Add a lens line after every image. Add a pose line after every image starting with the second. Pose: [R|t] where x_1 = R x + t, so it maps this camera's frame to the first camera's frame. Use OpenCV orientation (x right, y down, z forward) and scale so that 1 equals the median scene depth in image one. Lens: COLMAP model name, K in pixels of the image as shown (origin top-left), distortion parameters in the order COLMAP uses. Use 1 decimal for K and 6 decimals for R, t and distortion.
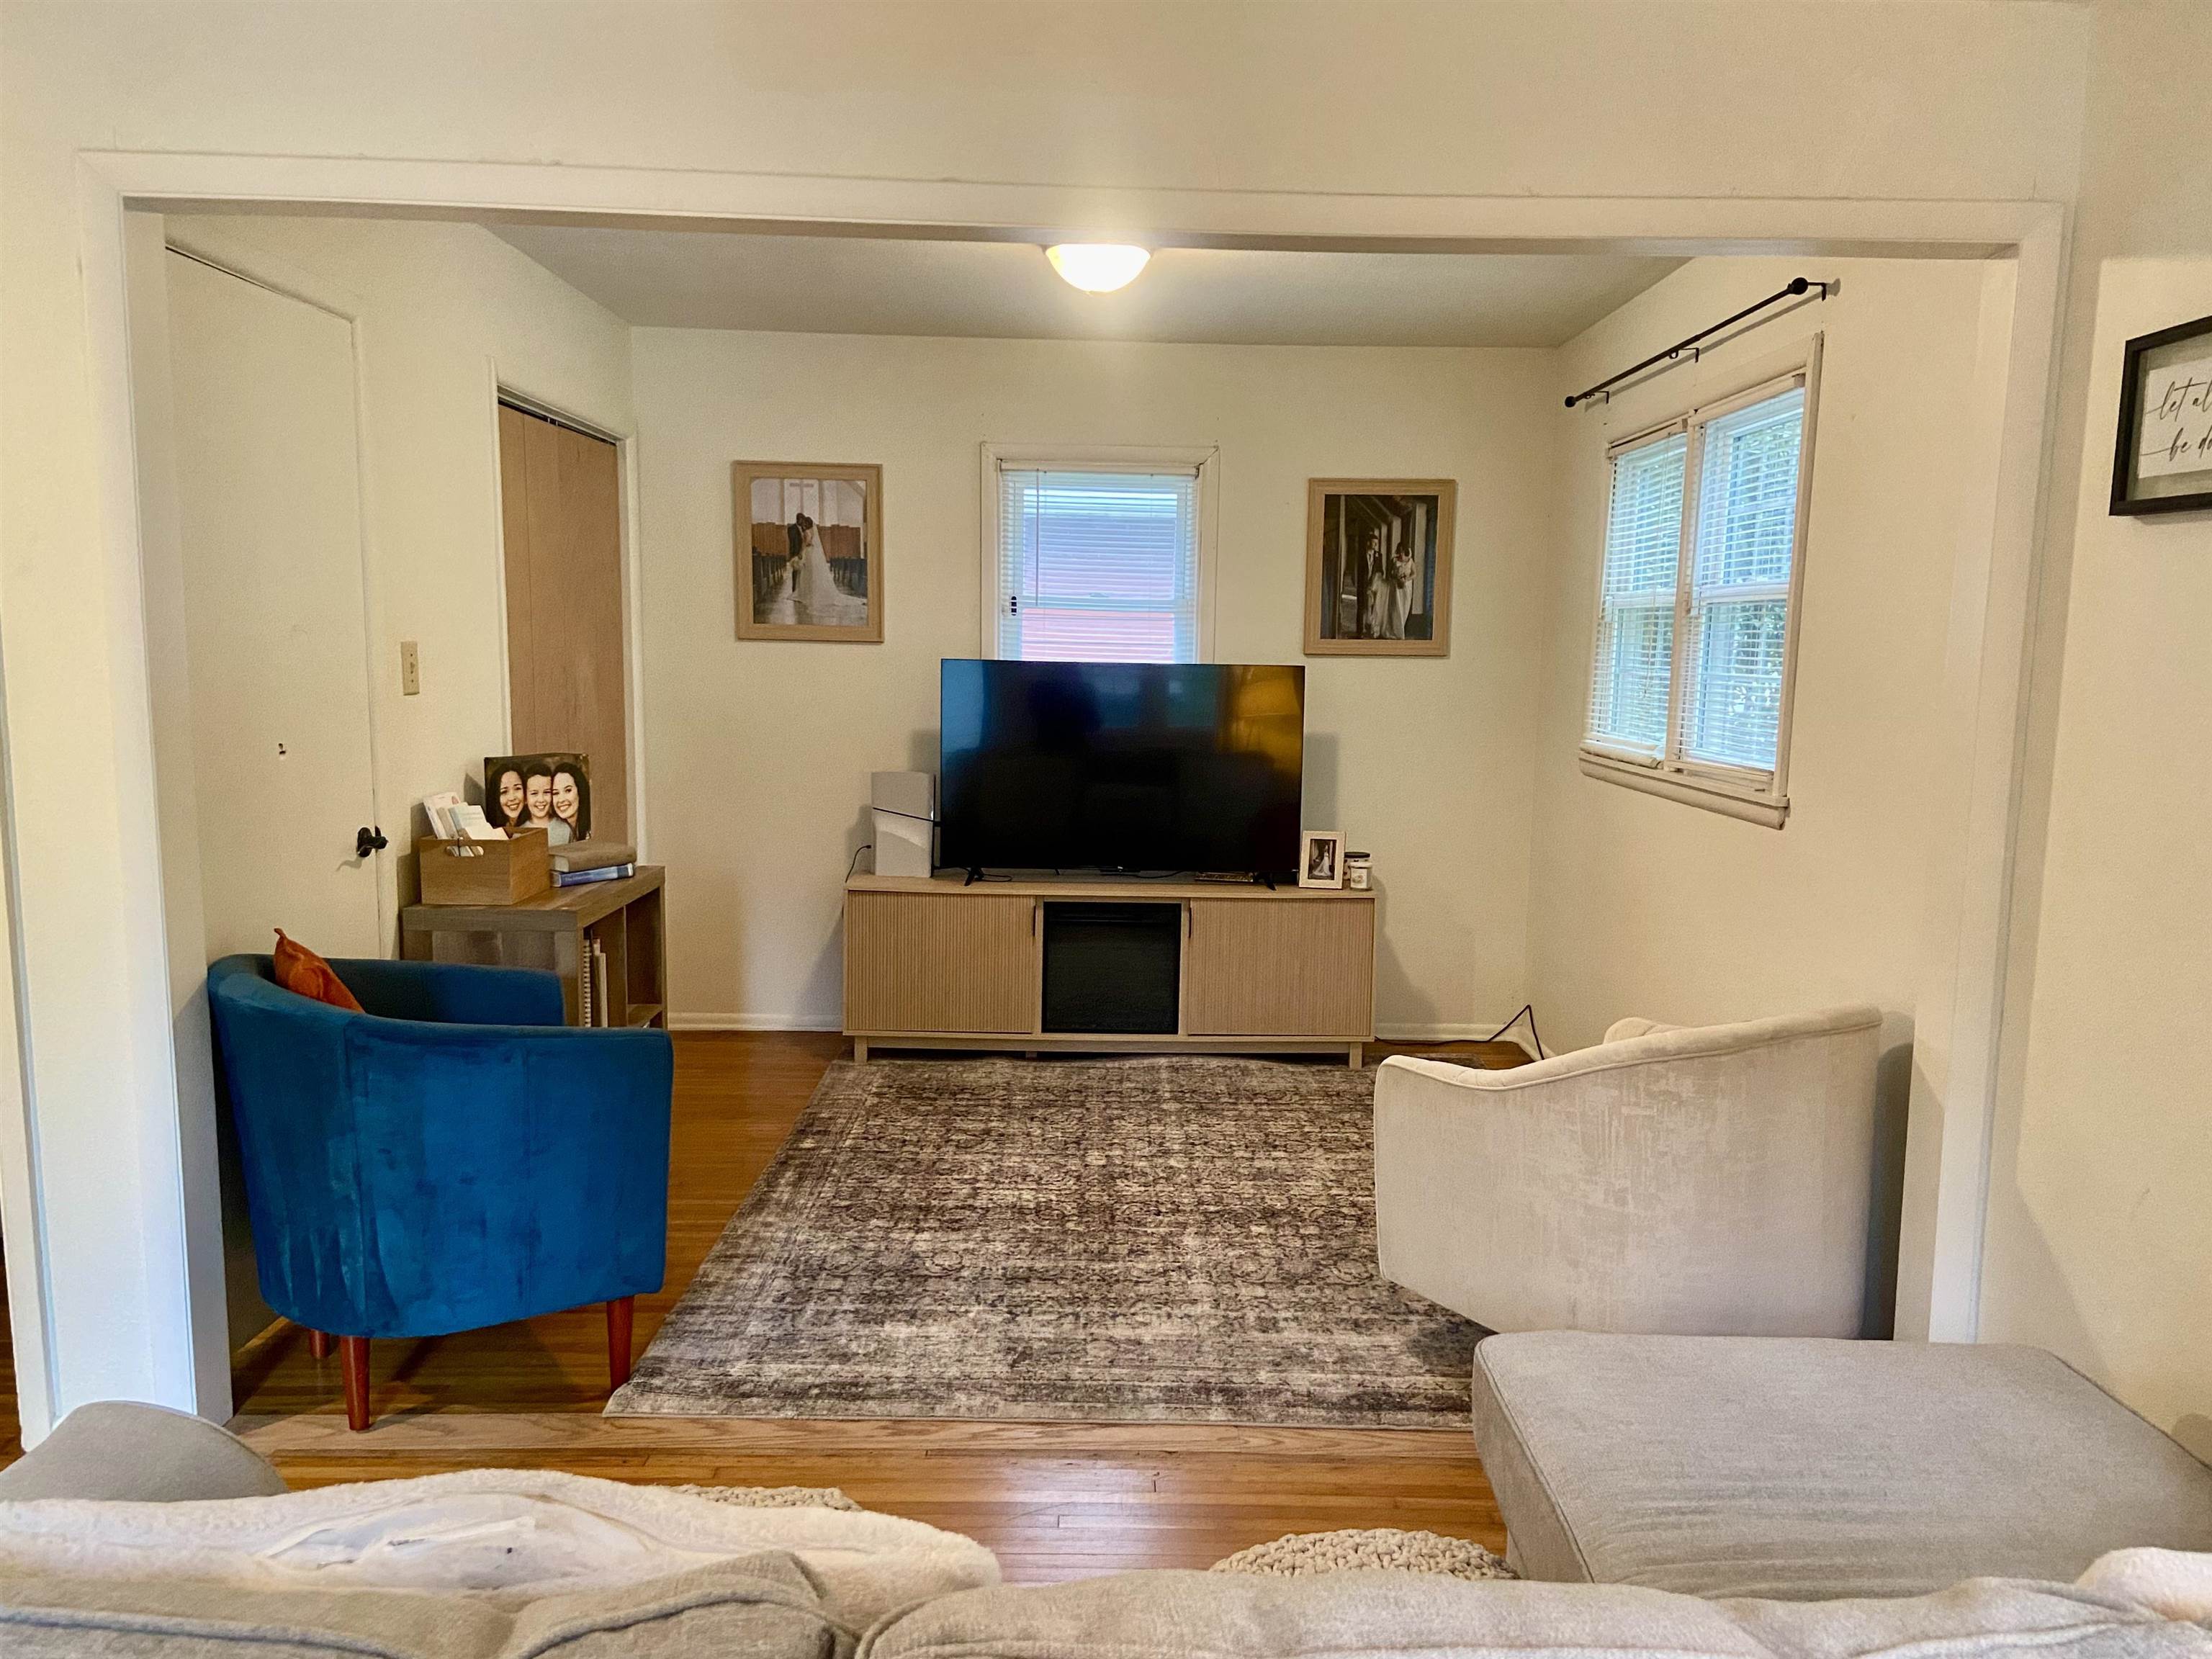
lens RADIAL K [[1660.6, 0, 1134.8], [0, 1660.6, 859.8], [0, 0, 1]] dist [0.094738, -0.111438]
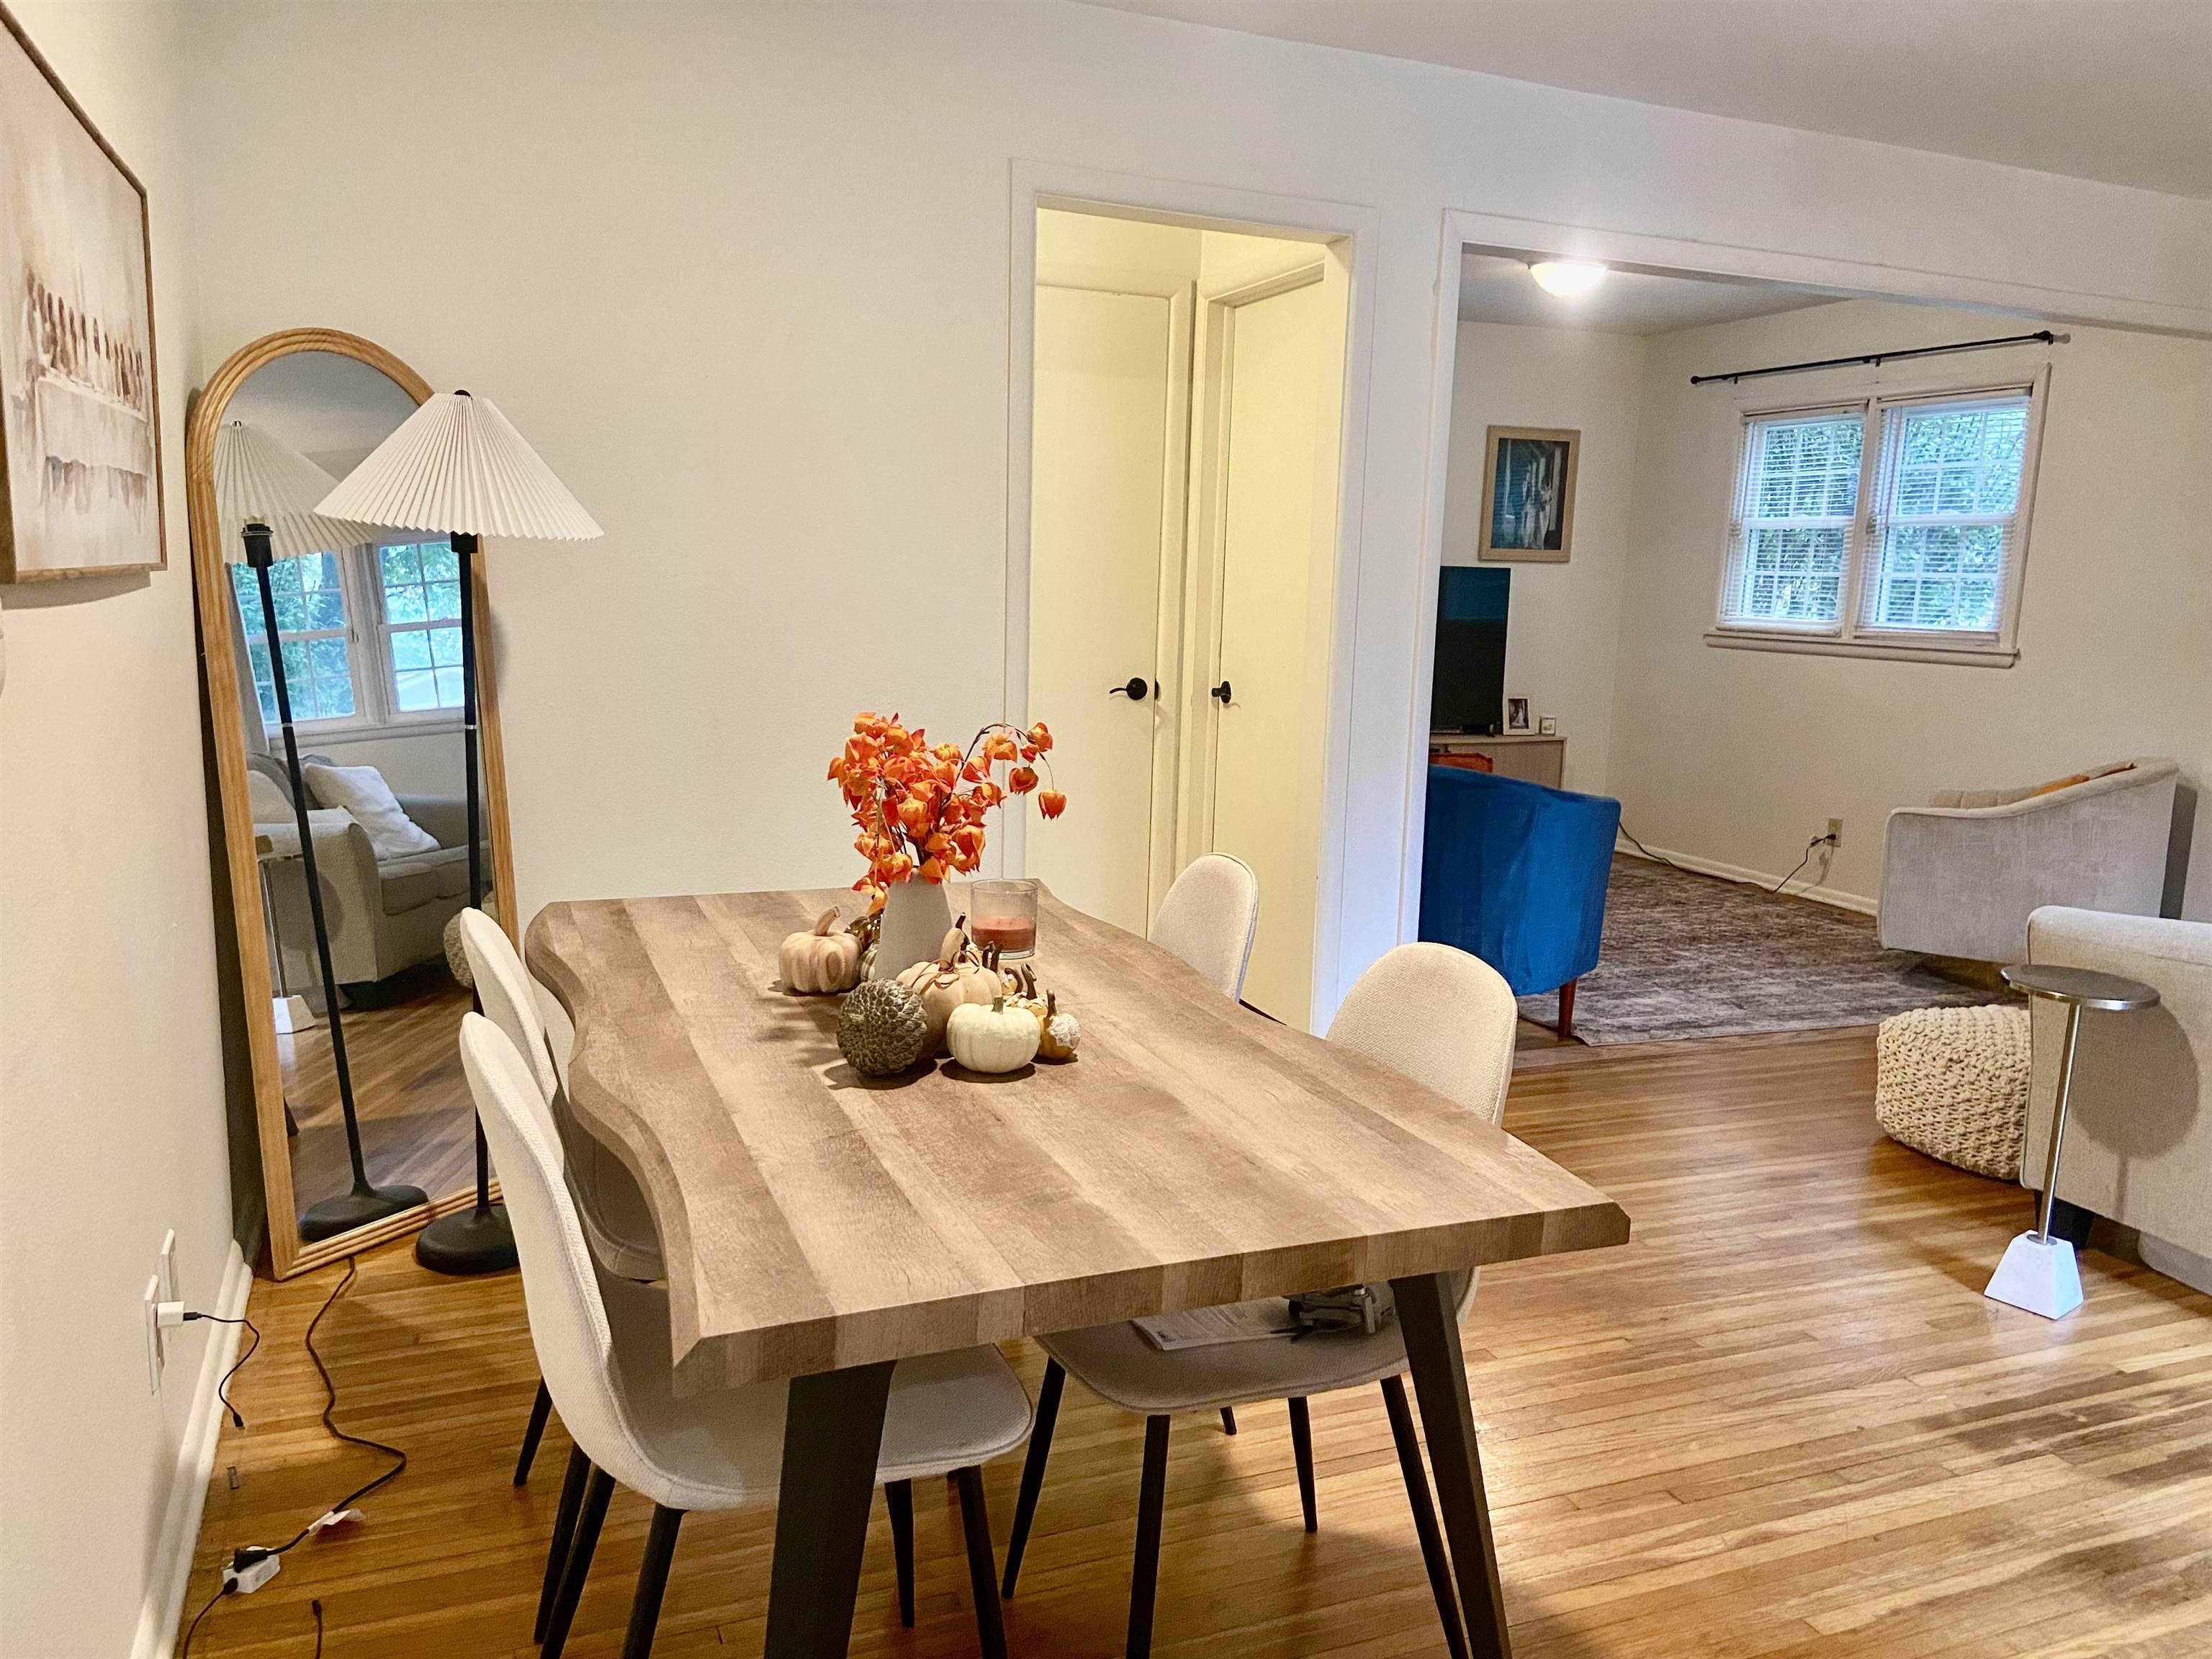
lens RADIAL K [[1660.6, 0, 1108.4], [0, 1660.6, 861.1], [0, 0, 1]] dist [0.094738, -0.111438]
pose [[0.935380, -0.053373, 0.349595, -0.950328], [0.034892, 0.997651, 0.058955, 0.038714], [-0.351920, -0.042947, 0.935044, -0.215942]]
